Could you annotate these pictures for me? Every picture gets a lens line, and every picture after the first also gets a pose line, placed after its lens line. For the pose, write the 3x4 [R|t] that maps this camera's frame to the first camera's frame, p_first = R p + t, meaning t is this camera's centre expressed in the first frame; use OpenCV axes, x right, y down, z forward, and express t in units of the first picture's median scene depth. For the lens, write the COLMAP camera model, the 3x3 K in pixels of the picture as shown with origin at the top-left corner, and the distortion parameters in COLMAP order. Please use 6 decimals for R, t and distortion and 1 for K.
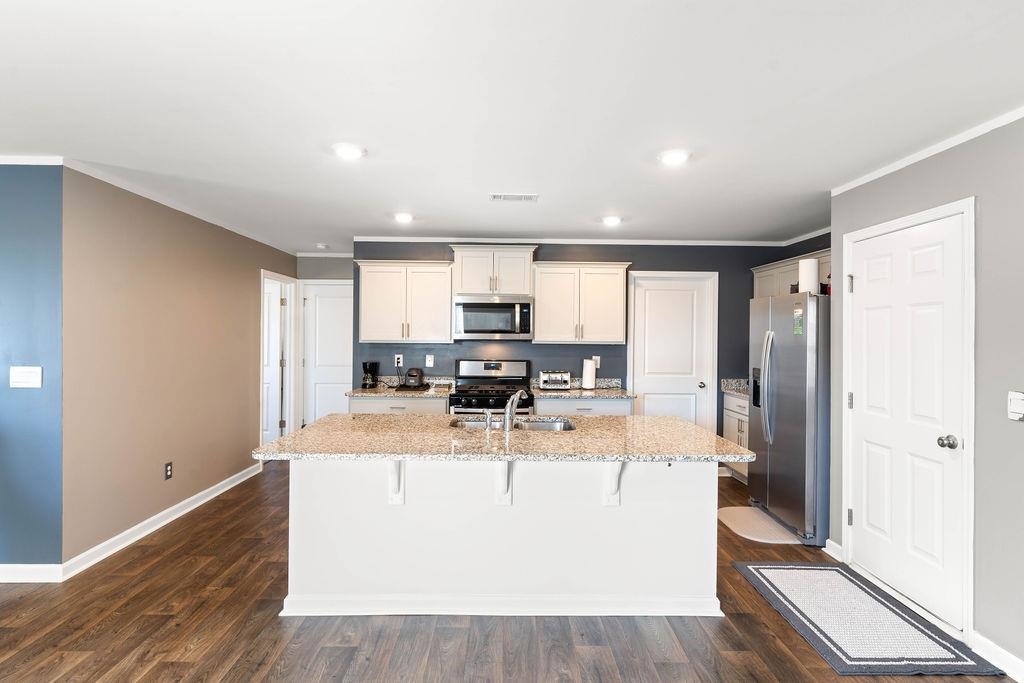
lens RADIAL K [[529.6, 0, 511.4], [0, 529.6, 332.6], [0, 0, 1]] dist [-0.001377, 0.003358]
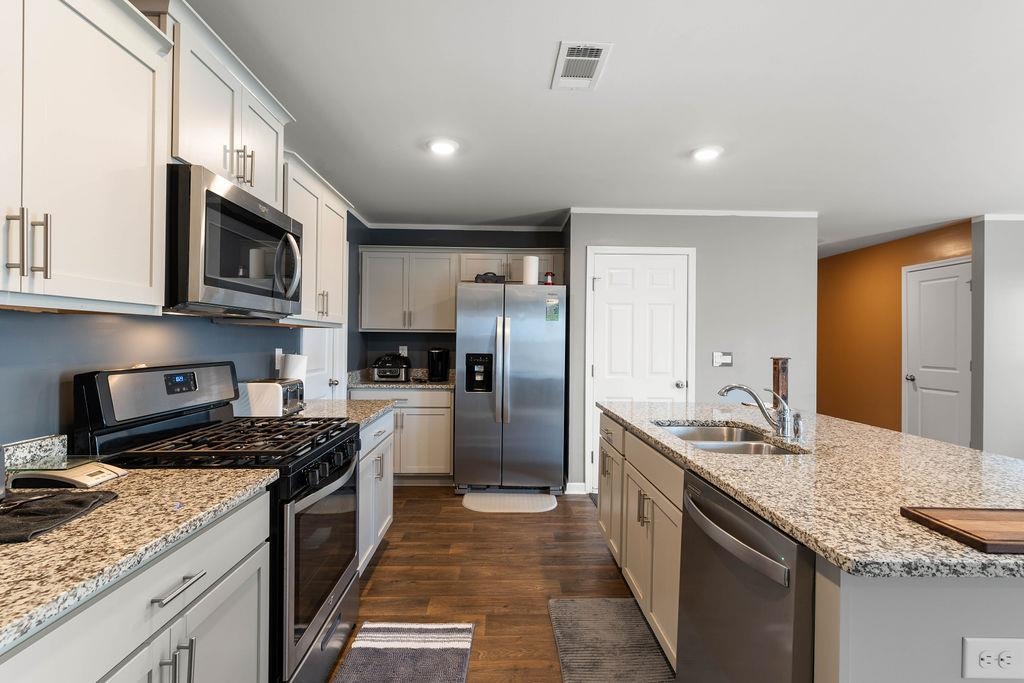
lens RADIAL K [[489.6, 0, 513.2], [0, 489.6, 340.0], [0, 0, 1]] dist [0.000578, 0.001465]
pose [[-0.010353, -0.007228, 0.999920, -0.399804], [-0.017627, 0.999820, 0.007045, 0.028947], [-0.999791, -0.017552, -0.010478, 0.806544]]
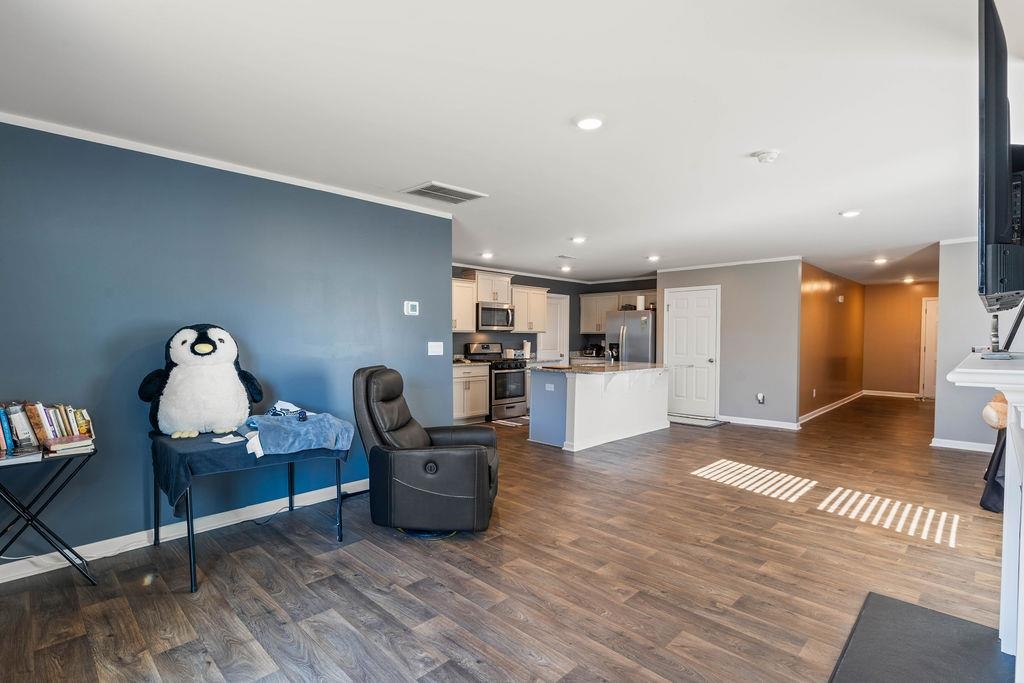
lens RADIAL K [[489.6, 0, 511.0], [0, 489.6, 361.3], [0, 0, 1]] dist [0.000578, 0.001465]
pose [[0.716904, -0.039563, 0.696049, -1.077831], [-0.002368, 0.998245, 0.059179, 0.019599], [-0.697168, -0.044074, 0.715552, -0.139739]]
